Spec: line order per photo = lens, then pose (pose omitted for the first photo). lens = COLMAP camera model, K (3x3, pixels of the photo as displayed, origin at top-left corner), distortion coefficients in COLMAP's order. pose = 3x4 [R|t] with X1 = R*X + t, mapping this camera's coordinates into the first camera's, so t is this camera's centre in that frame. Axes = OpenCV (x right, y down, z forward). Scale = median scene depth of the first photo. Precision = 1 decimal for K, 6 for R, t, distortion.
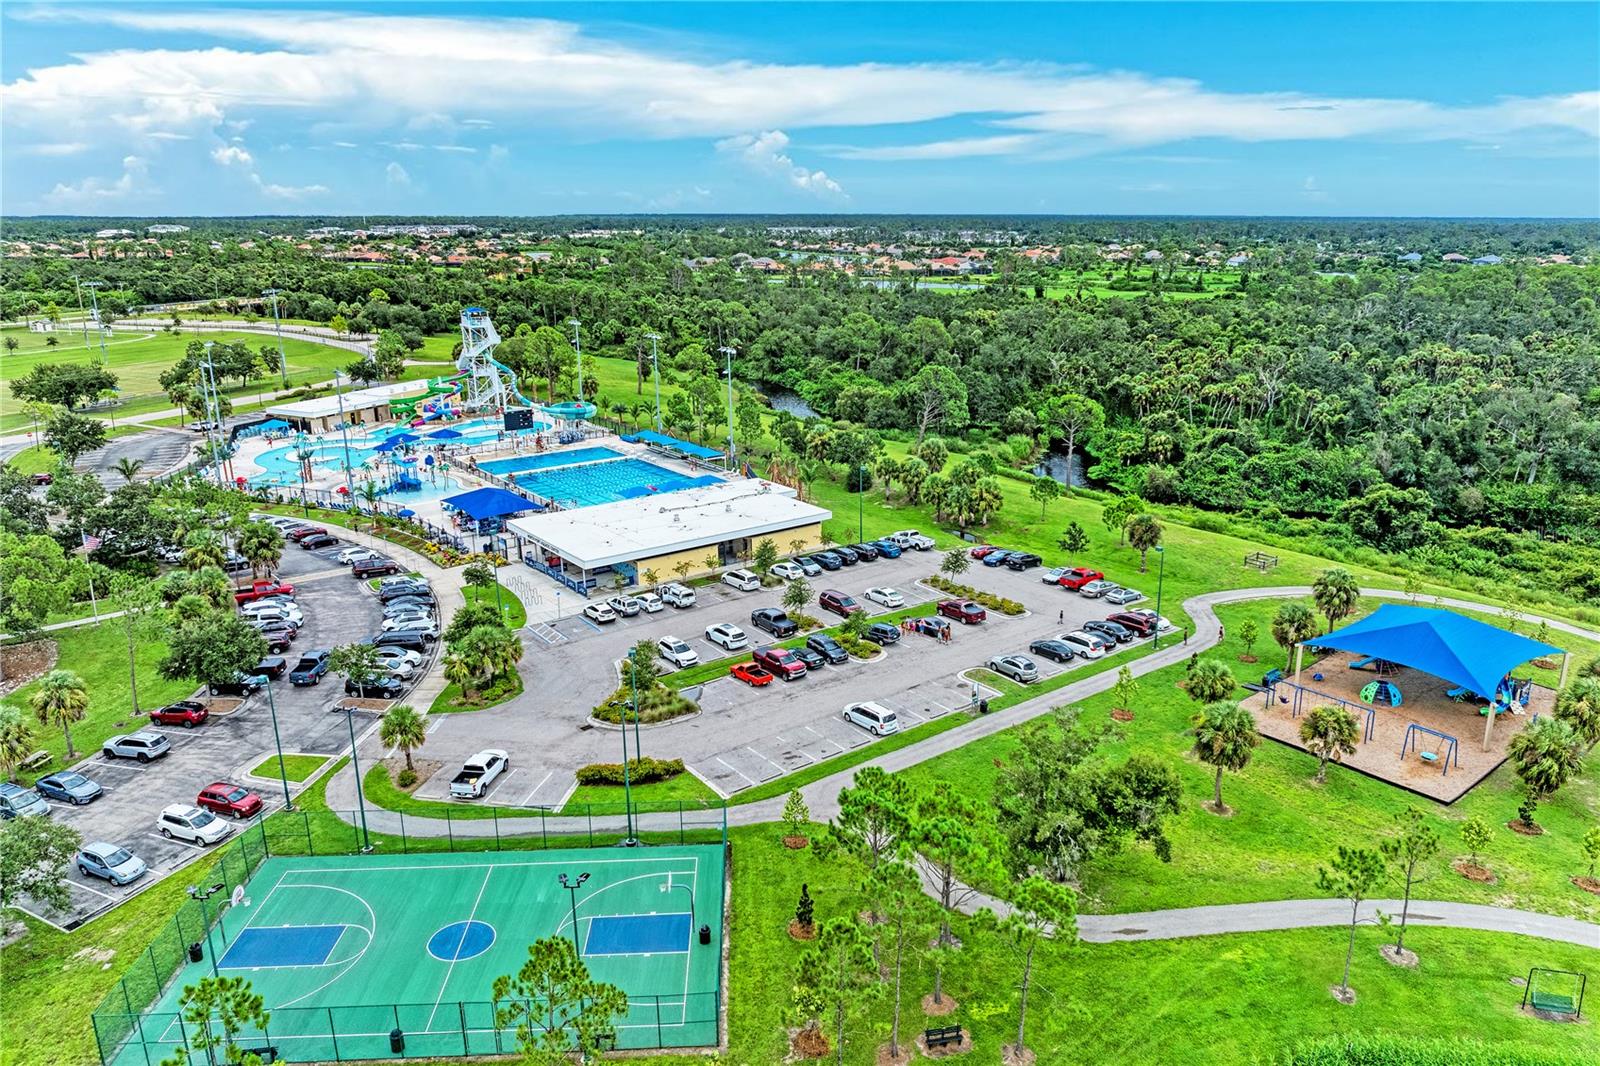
lens RADIAL K [[1108.1, 0, 800.0], [0, 1108.1, 533.0], [0, 0, 1]] dist [-0.010556, -0.008429]
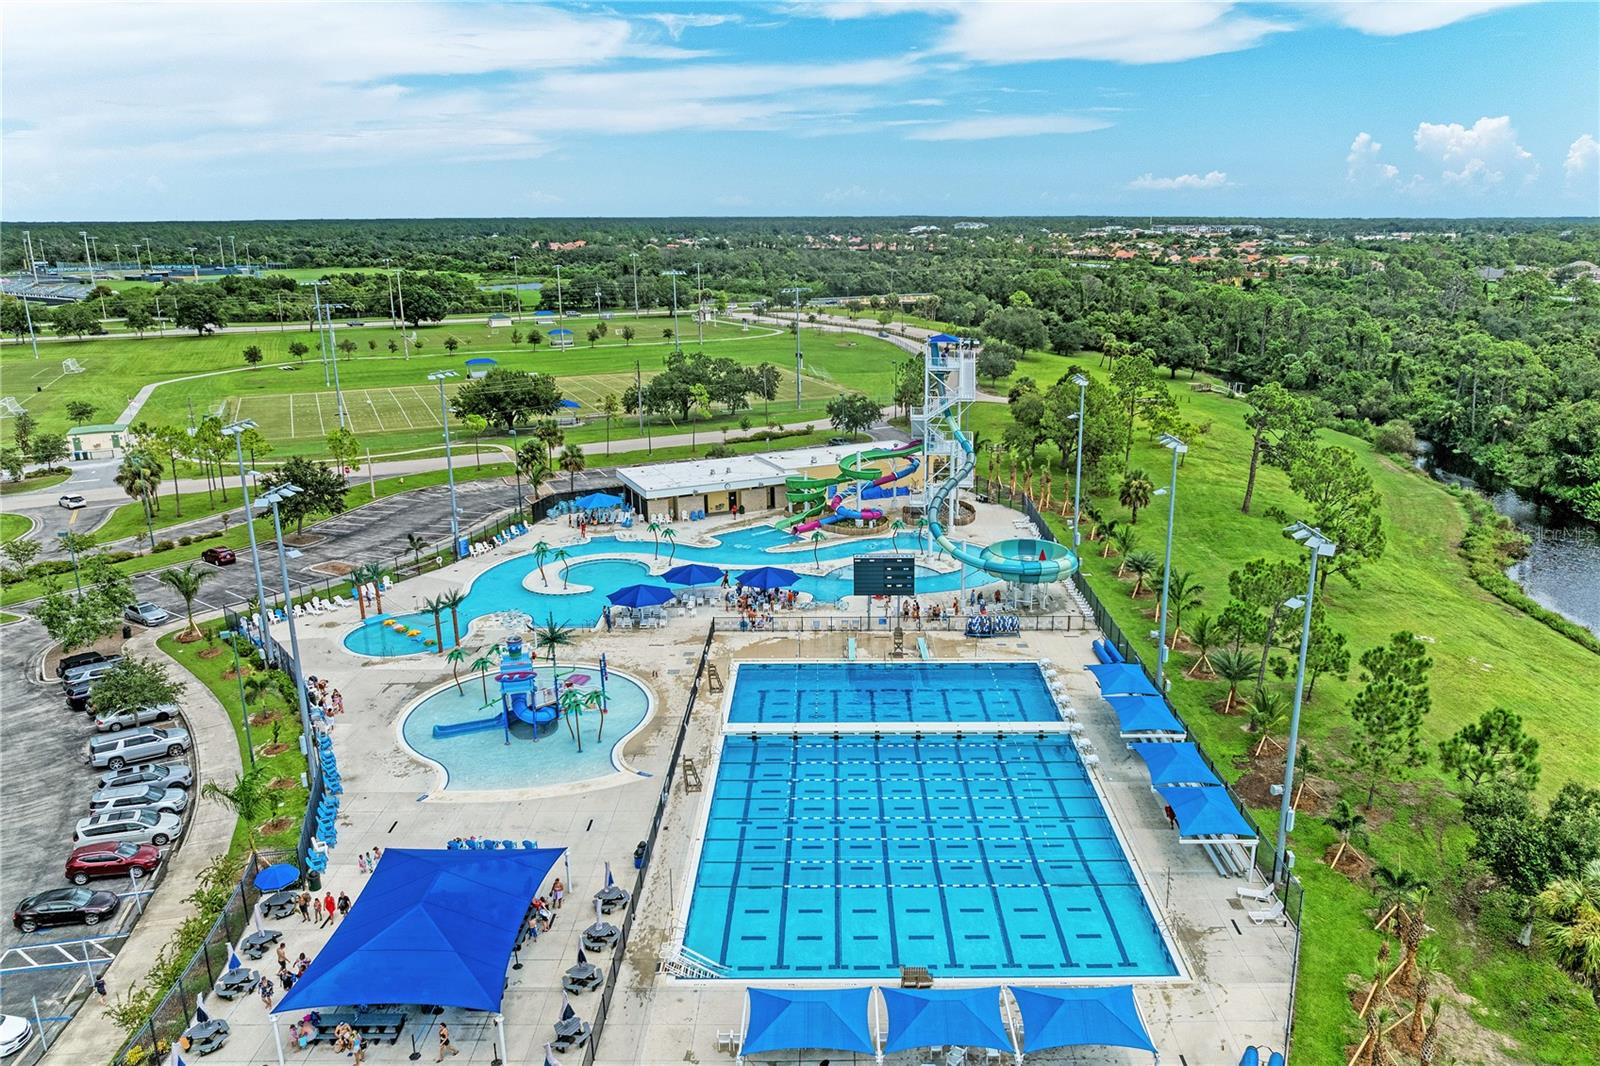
lens RADIAL K [[1122.3, 0, 800.0], [0, 1122.3, 533.0], [0, 0, 1]] dist [-0.017148, 0.004697]
pose [[0.792080, 0.164388, -0.587866, 0.004279], [-0.166233, 0.984746, 0.051391, -0.088305], [0.587347, 0.057017, 0.807324, 0.358743]]
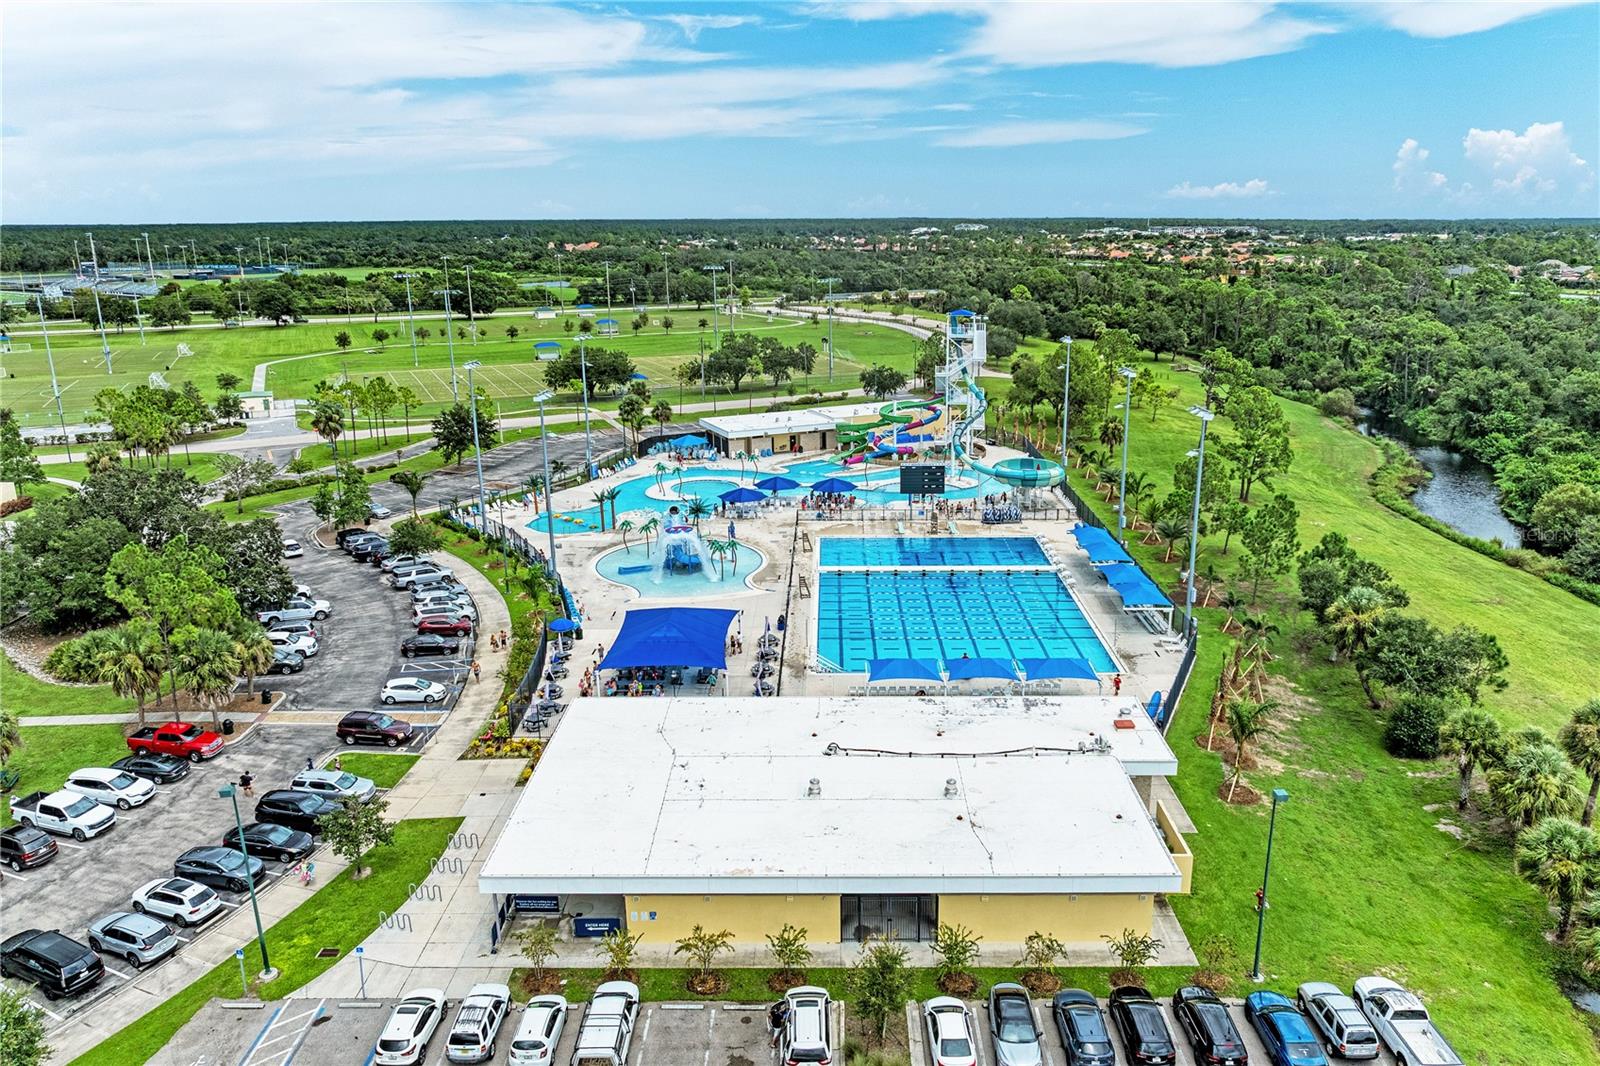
lens RADIAL K [[1108.1, 0, 800.0], [0, 1108.1, 533.0], [0, 0, 1]] dist [-0.010556, -0.008429]
pose [[0.791098, 0.164903, -0.589043, 0.056467], [-0.165600, 0.984753, 0.053278, -0.058751], [0.588847, 0.055397, 0.806344, 0.258211]]
